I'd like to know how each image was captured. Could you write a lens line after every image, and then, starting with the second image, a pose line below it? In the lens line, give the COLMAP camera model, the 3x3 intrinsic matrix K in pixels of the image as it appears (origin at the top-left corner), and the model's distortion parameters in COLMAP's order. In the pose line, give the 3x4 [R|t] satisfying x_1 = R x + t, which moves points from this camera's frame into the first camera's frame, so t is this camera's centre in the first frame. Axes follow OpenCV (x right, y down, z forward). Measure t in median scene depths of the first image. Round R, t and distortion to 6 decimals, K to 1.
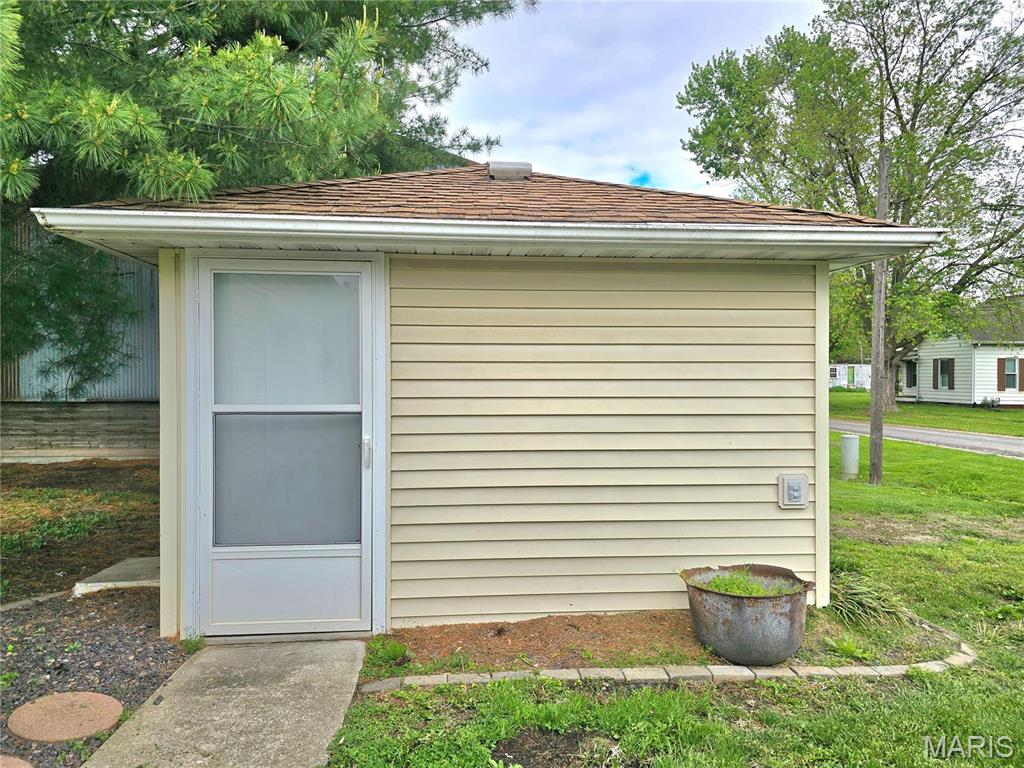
lens RADIAL K [[680.2, 0, 509.9], [0, 680.2, 379.7], [0, 0, 1]] dist [0.047295, -0.041258]
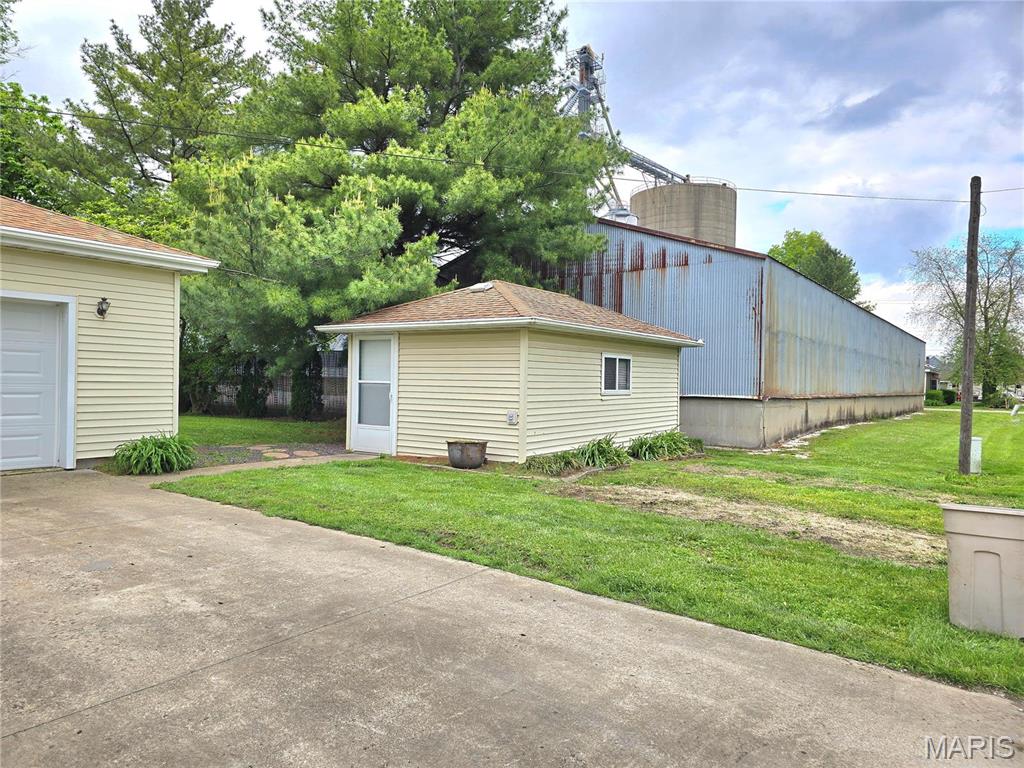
lens RADIAL K [[680.2, 0, 514.0], [0, 680.2, 387.2], [0, 0, 1]] dist [0.047295, -0.041258]
pose [[0.761432, 0.015044, -0.648070, 2.196707], [-0.021192, 0.999774, -0.001690, 0.058211], [0.647898, 0.015021, 0.761579, -0.974367]]
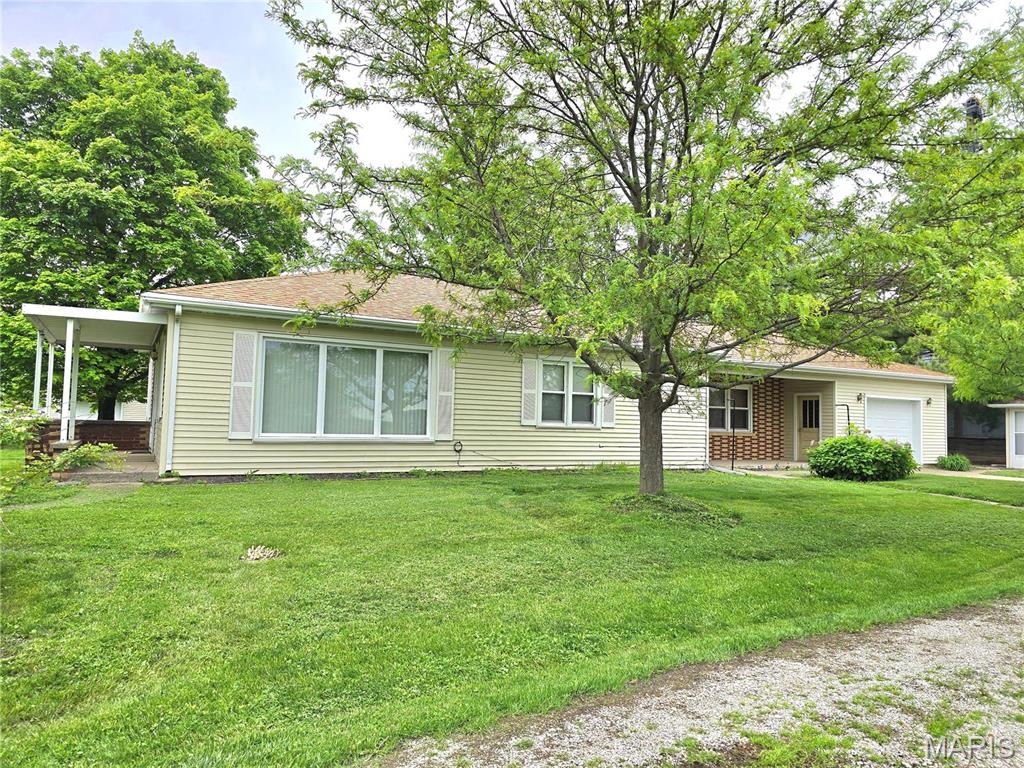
lens RADIAL K [[680.2, 0, 507.4], [0, 680.2, 384.2], [0, 0, 1]] dist [0.047295, -0.041258]
pose [[0.418446, -0.039566, -0.907379, 3.343937], [-0.032086, 0.997783, -0.058305, 0.112882], [0.907675, 0.053511, 0.416249, -5.832622]]
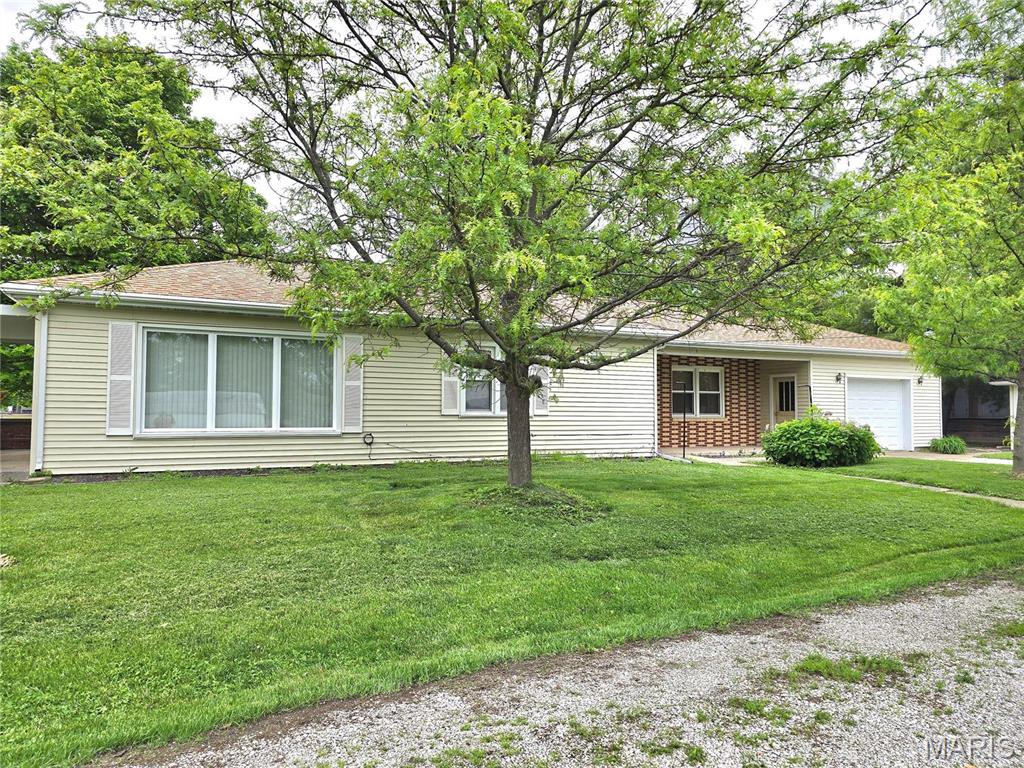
lens RADIAL K [[680.2, 0, 507.5], [0, 680.2, 385.6], [0, 0, 1]] dist [0.047295, -0.041258]
pose [[0.369191, -0.034793, -0.928702, 3.389288], [-0.011138, 0.999062, -0.041857, 0.110192], [0.929287, 0.025797, 0.368457, -5.181093]]
